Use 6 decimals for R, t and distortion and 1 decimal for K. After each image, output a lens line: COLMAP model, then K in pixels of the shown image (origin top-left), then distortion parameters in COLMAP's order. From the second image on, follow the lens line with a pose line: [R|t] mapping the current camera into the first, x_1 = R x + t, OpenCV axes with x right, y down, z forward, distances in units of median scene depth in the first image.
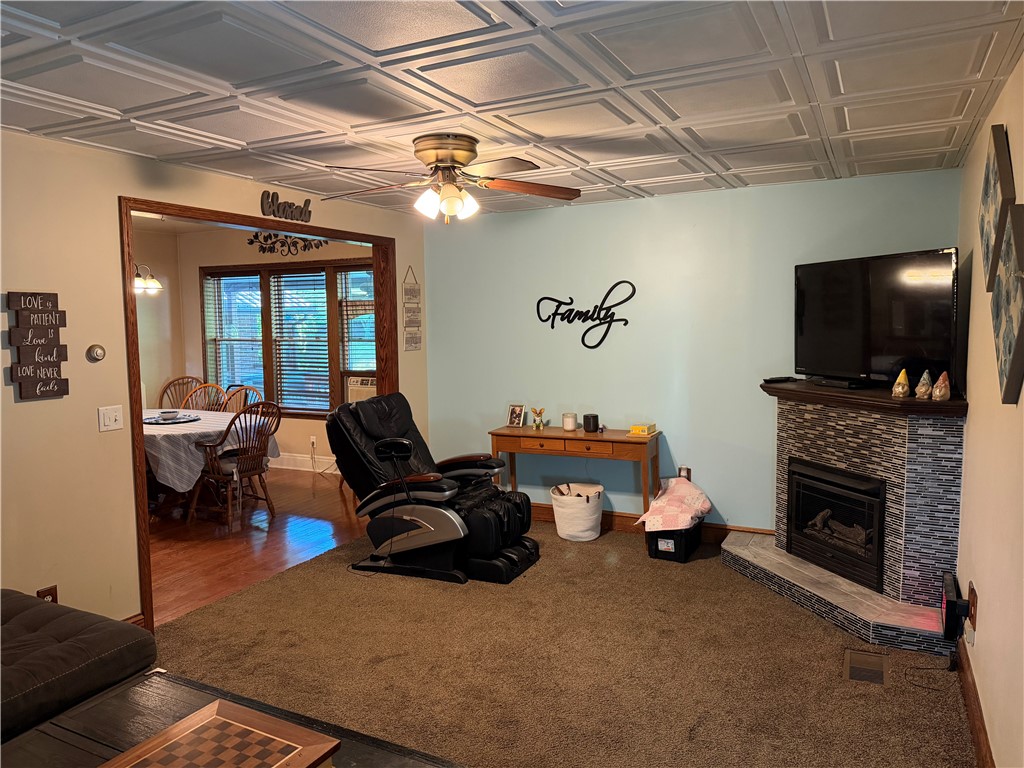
lens RADIAL K [[724.3, 0, 509.0], [0, 724.3, 386.9], [0, 0, 1]] dist [0.036118, -0.012822]
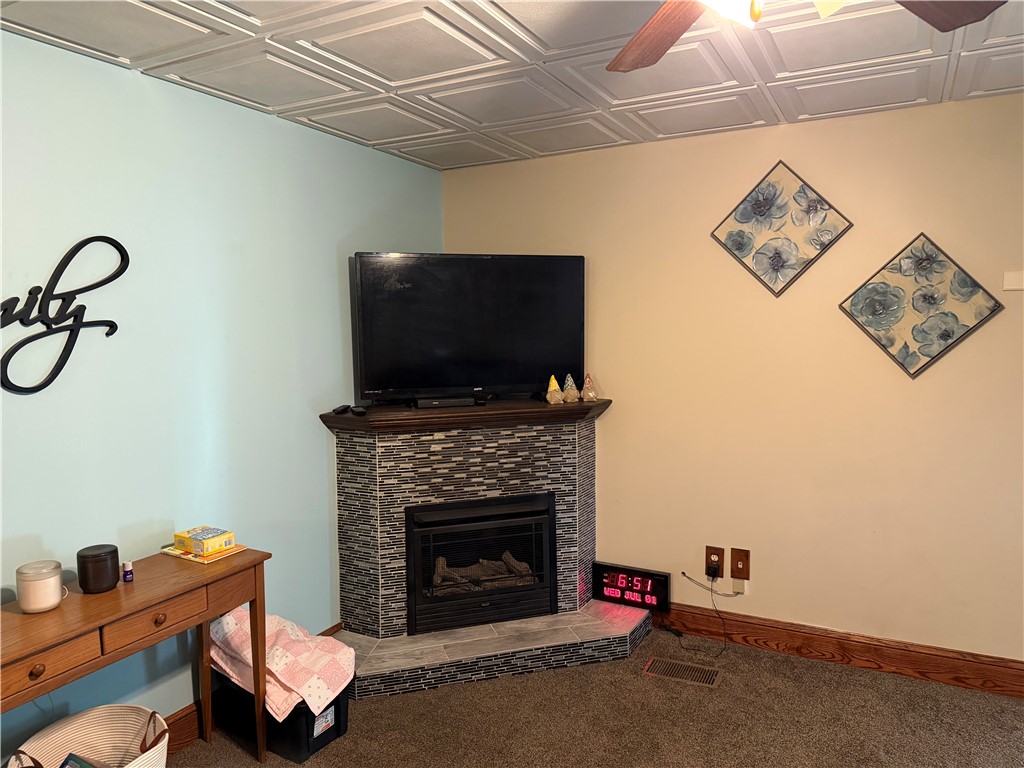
lens RADIAL K [[724.3, 0, 510.9], [0, 724.3, 378.6], [0, 0, 1]] dist [0.036118, -0.012822]
pose [[-0.009874, -0.062945, 0.997968, -0.374127], [0.101890, 0.992759, 0.063624, -0.076649], [-0.994747, 0.102311, -0.003389, 0.939353]]
